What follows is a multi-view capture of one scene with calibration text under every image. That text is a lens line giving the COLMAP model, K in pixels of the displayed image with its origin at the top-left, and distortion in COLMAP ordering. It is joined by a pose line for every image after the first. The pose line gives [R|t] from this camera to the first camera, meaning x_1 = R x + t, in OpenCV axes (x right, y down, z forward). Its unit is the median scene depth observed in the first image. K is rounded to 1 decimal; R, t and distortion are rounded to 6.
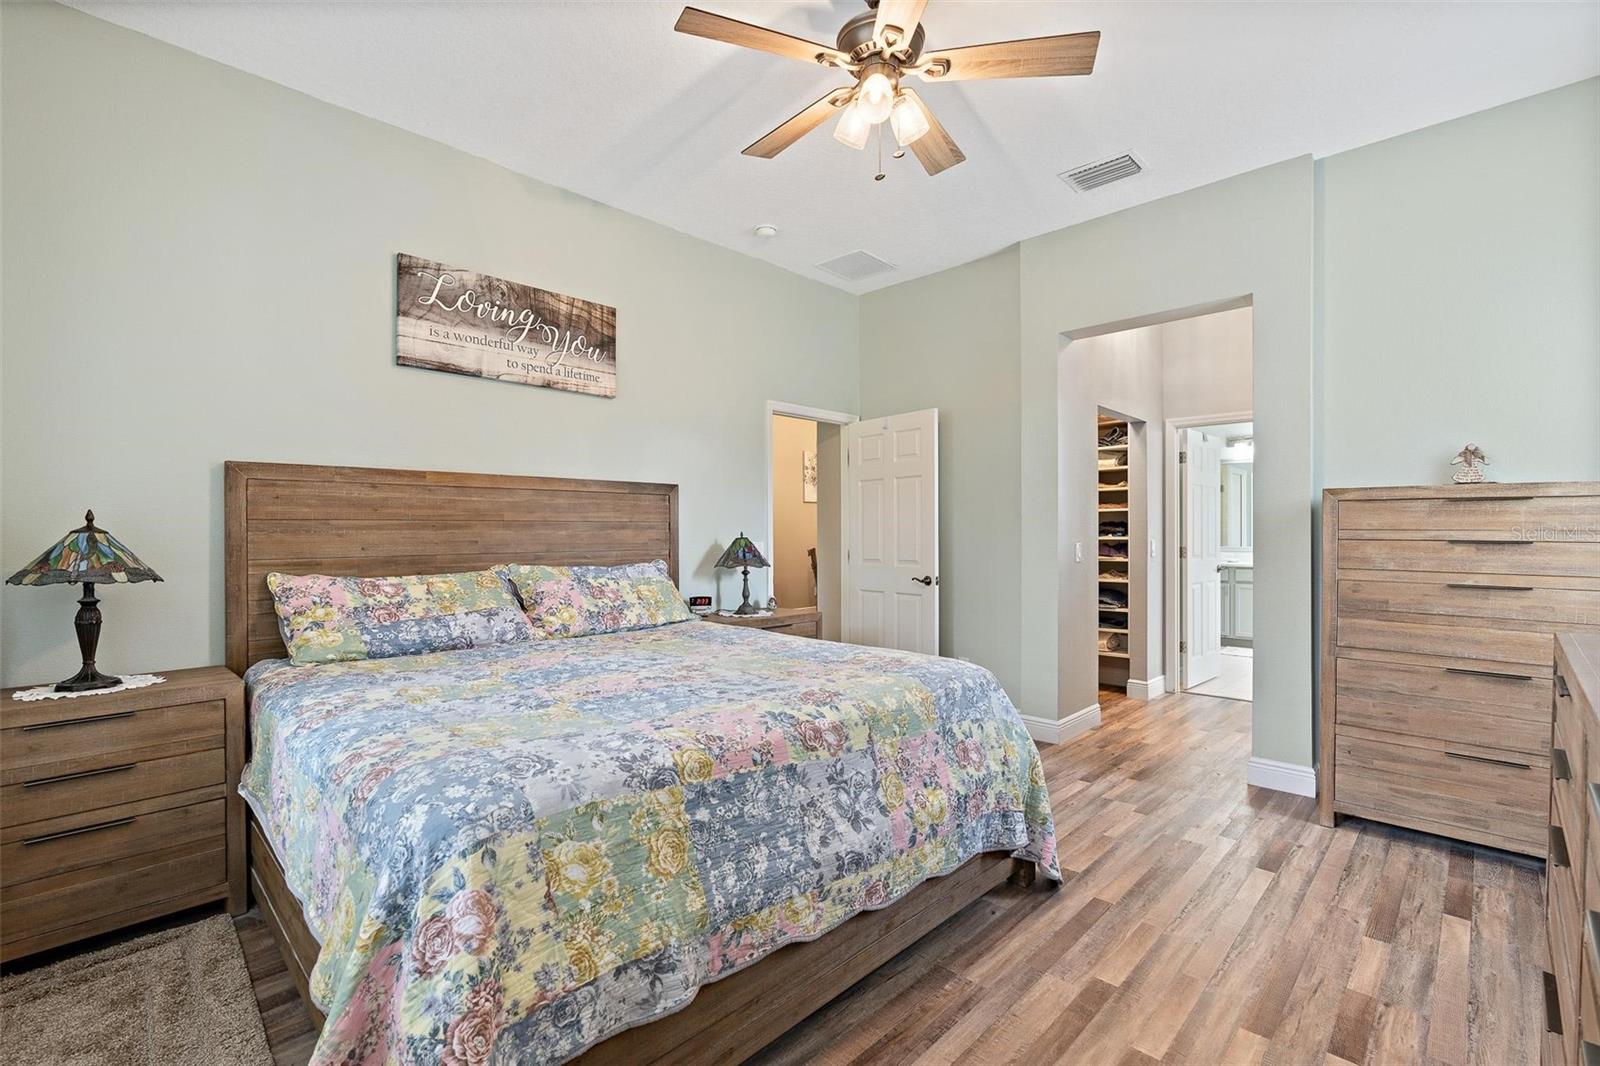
lens RADIAL K [[719.1, 0, 797.7], [0, 719.1, 531.5], [0, 0, 1]] dist [-0.011800, 0.004919]
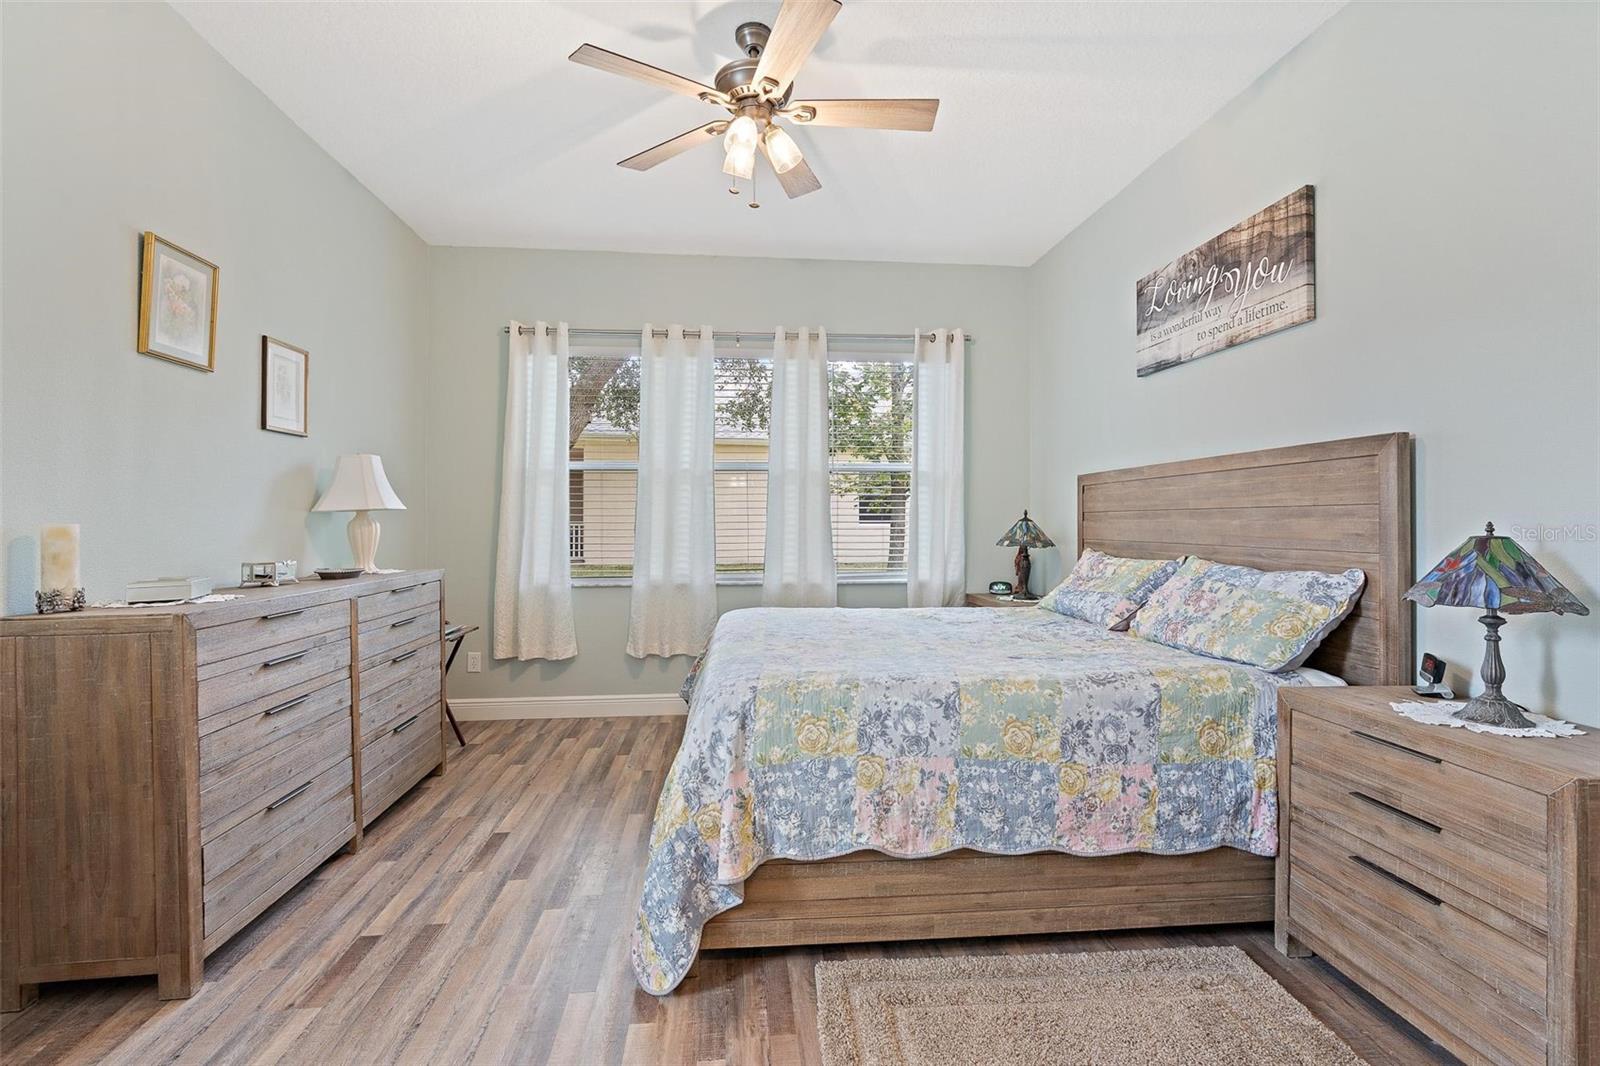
lens RADIAL K [[719.1, 0, 795.8], [0, 719.1, 523.8], [0, 0, 1]] dist [-0.011800, 0.004919]
pose [[-0.644183, 0.002670, -0.764867, 0.617000], [-0.002006, 0.999985, 0.005180, 0.000102], [0.764869, 0.004871, -0.644167, 1.178615]]
